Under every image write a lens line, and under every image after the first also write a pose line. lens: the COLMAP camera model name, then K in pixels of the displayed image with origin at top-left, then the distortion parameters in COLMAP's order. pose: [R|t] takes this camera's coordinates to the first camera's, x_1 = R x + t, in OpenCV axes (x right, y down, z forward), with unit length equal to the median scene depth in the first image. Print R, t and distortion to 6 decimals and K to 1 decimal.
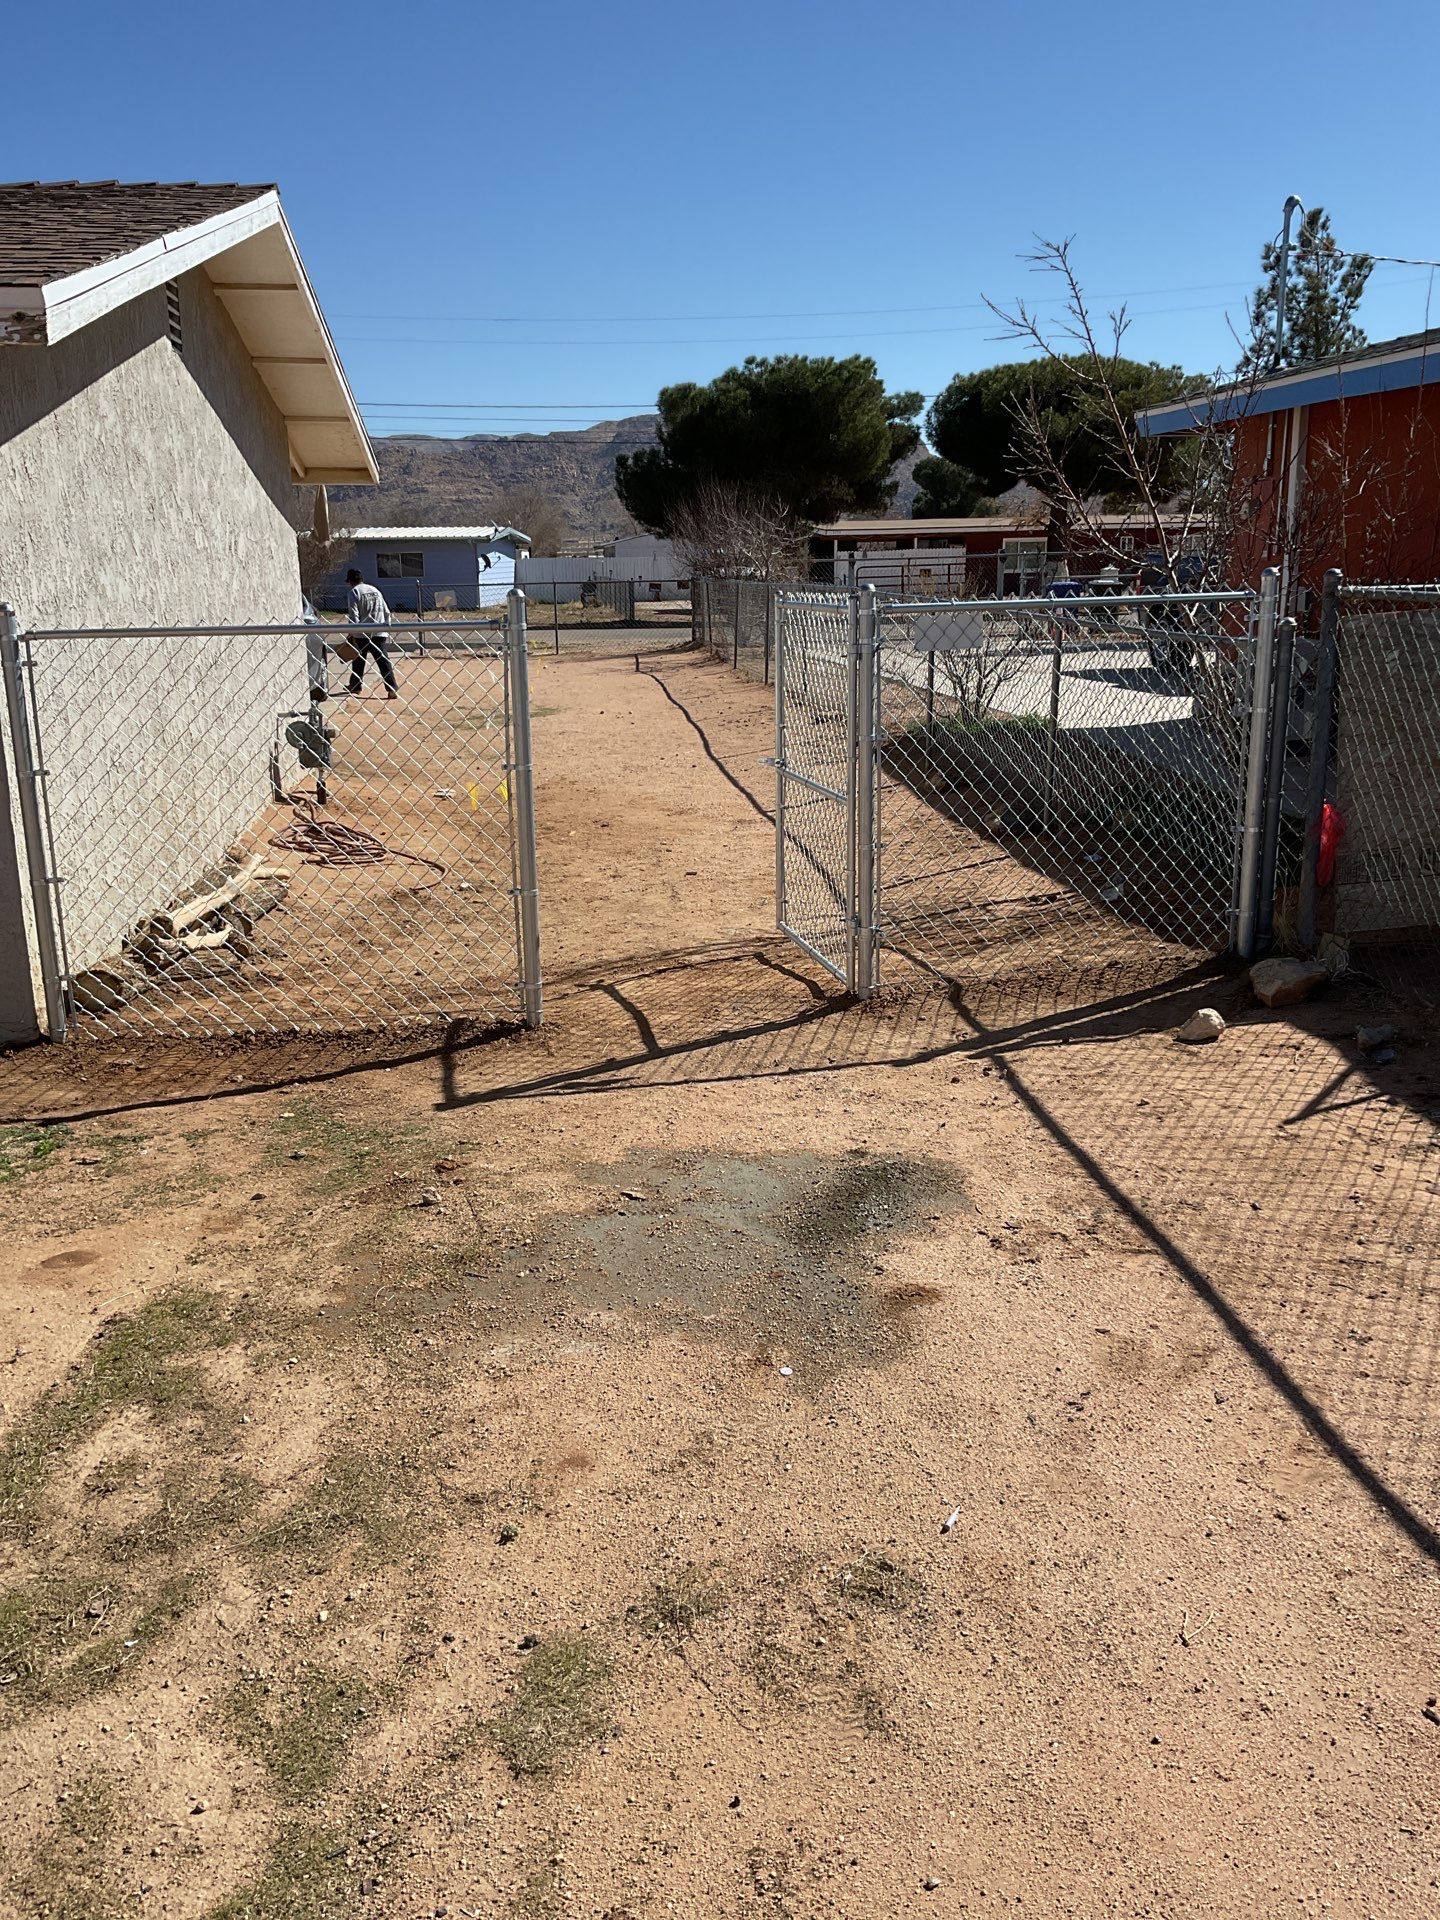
lens RADIAL K [[1568.6, 0, 713.9], [0, 1568.6, 924.9], [0, 0, 1]] dist [0.113976, -0.226483]
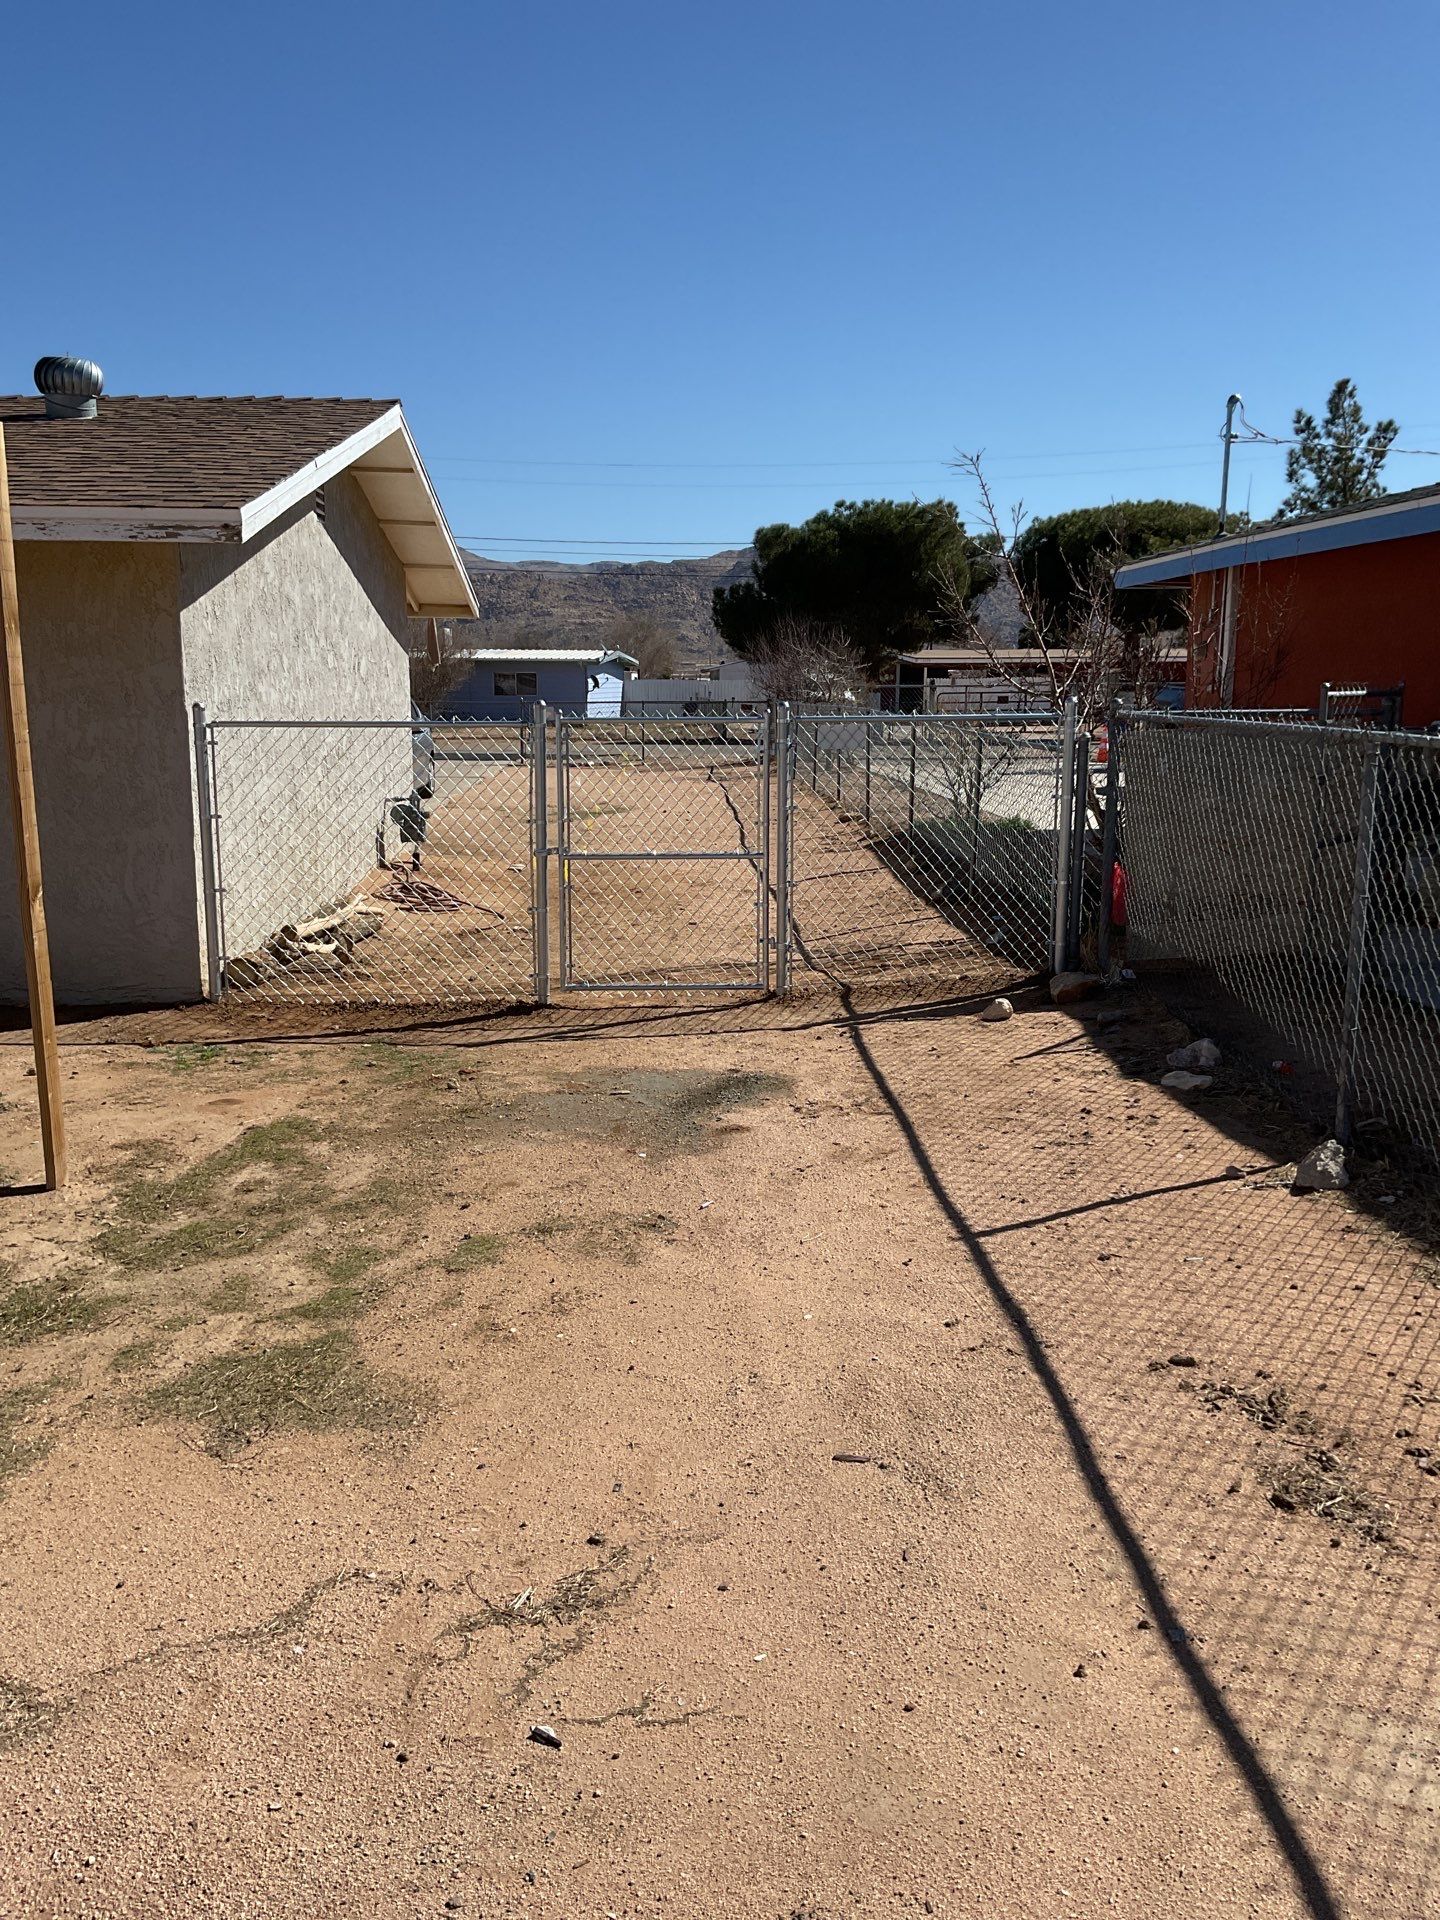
lens RADIAL K [[1568.6, 0, 713.9], [0, 1568.6, 924.9], [0, 0, 1]] dist [0.113976, -0.226483]
pose [[0.997236, 0.029578, -0.068151, 0.103170], [-0.034605, 0.996672, -0.073806, 0.071054], [0.065741, 0.075960, 0.994941, -0.310341]]
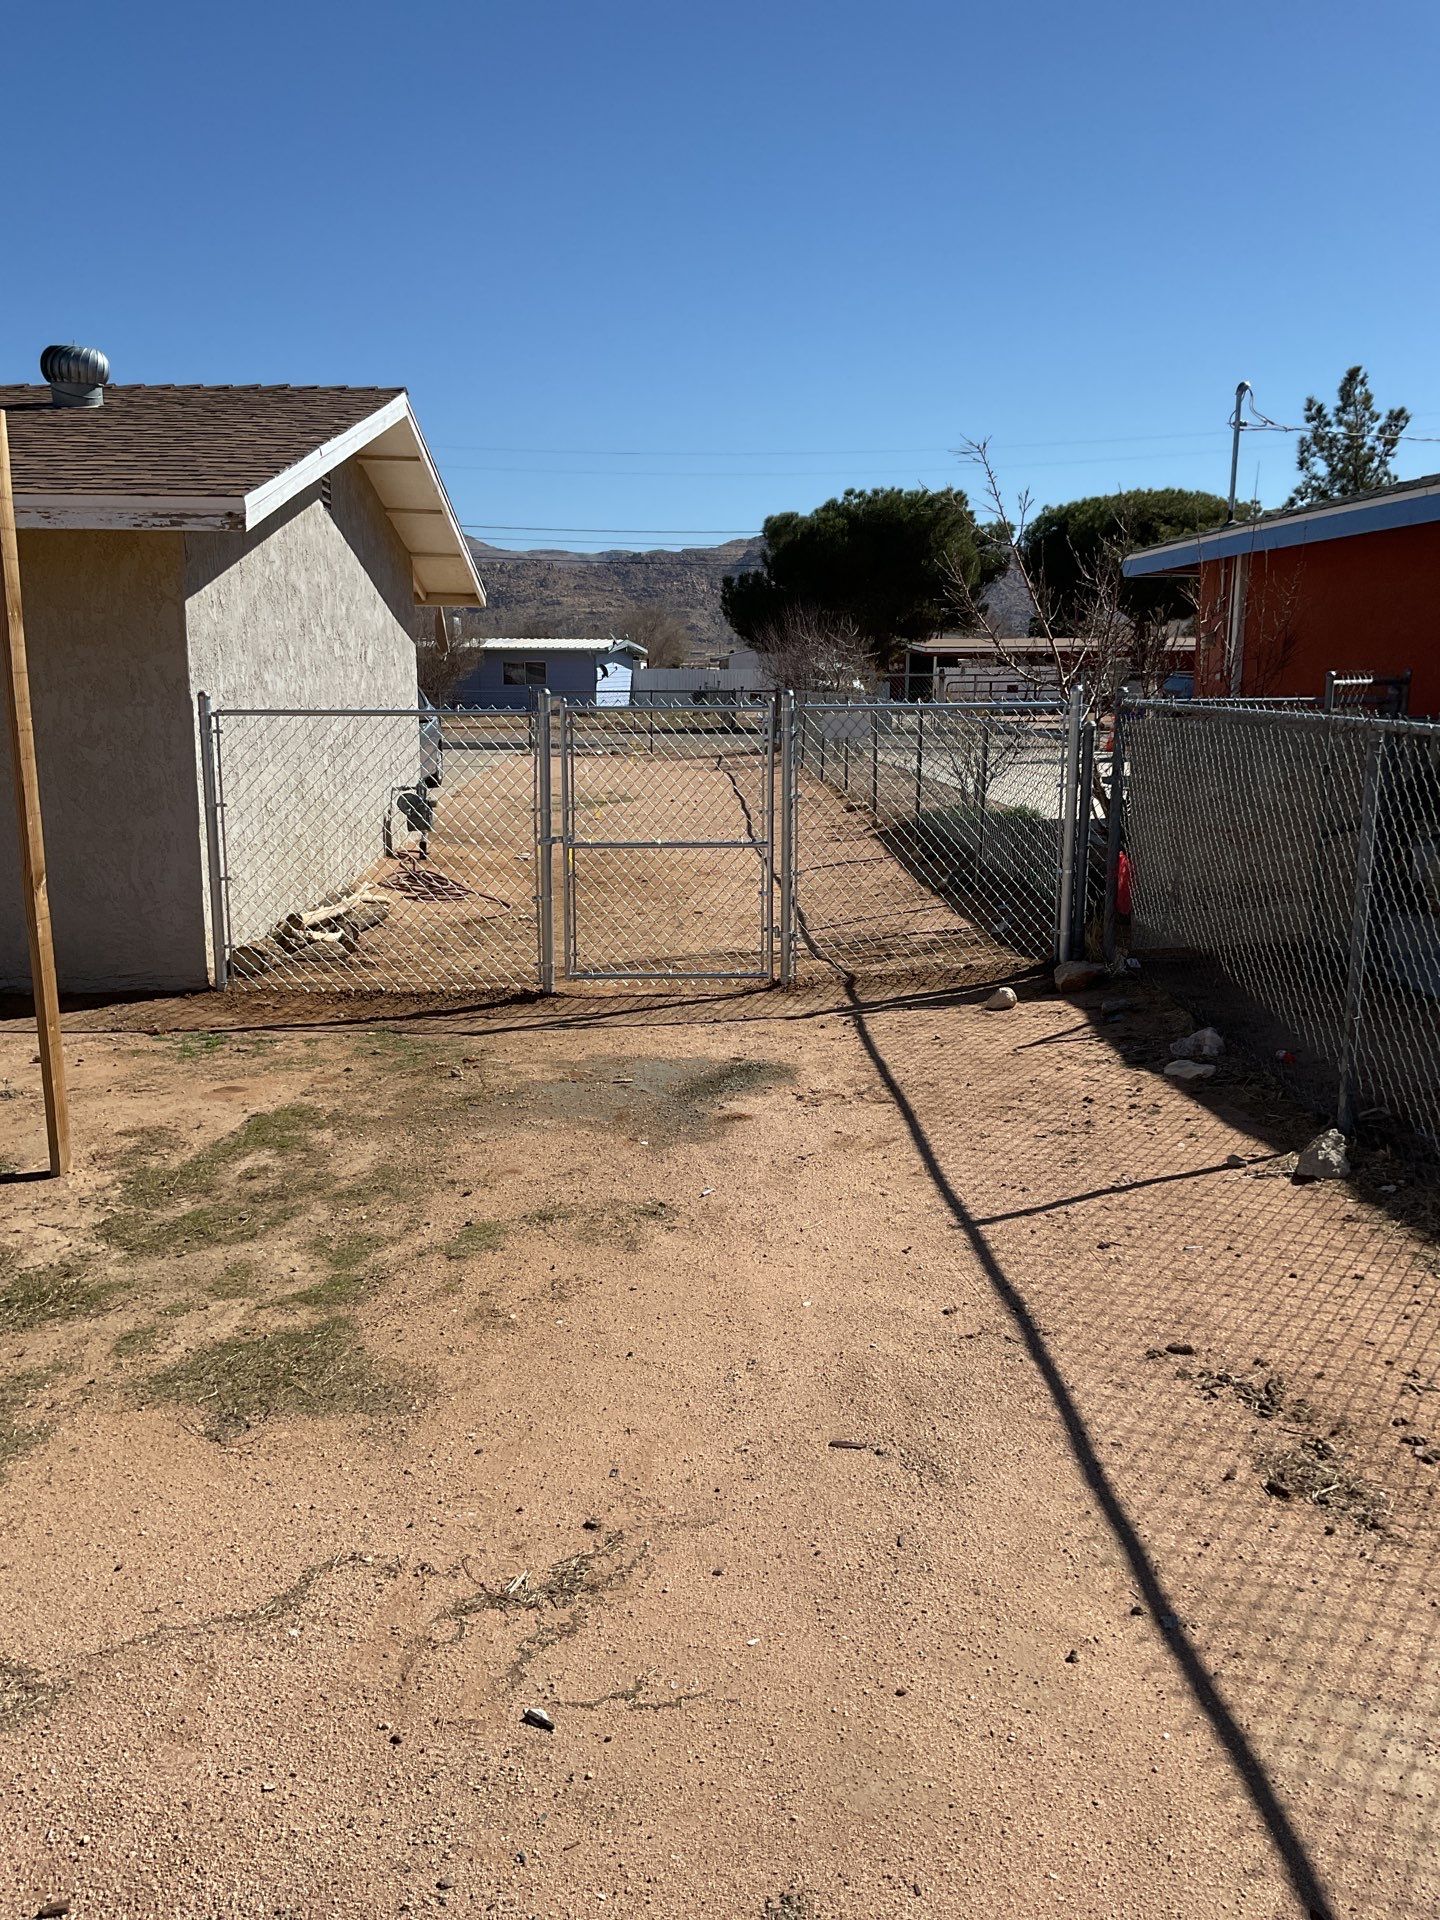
lens RADIAL K [[1568.6, 0, 713.9], [0, 1568.6, 924.9], [0, 0, 1]] dist [0.113976, -0.226483]
pose [[0.996779, 0.031111, -0.073919, 0.106781], [-0.036085, 0.997104, -0.066940, 0.071432], [0.071622, 0.069392, 0.995015, -0.310639]]
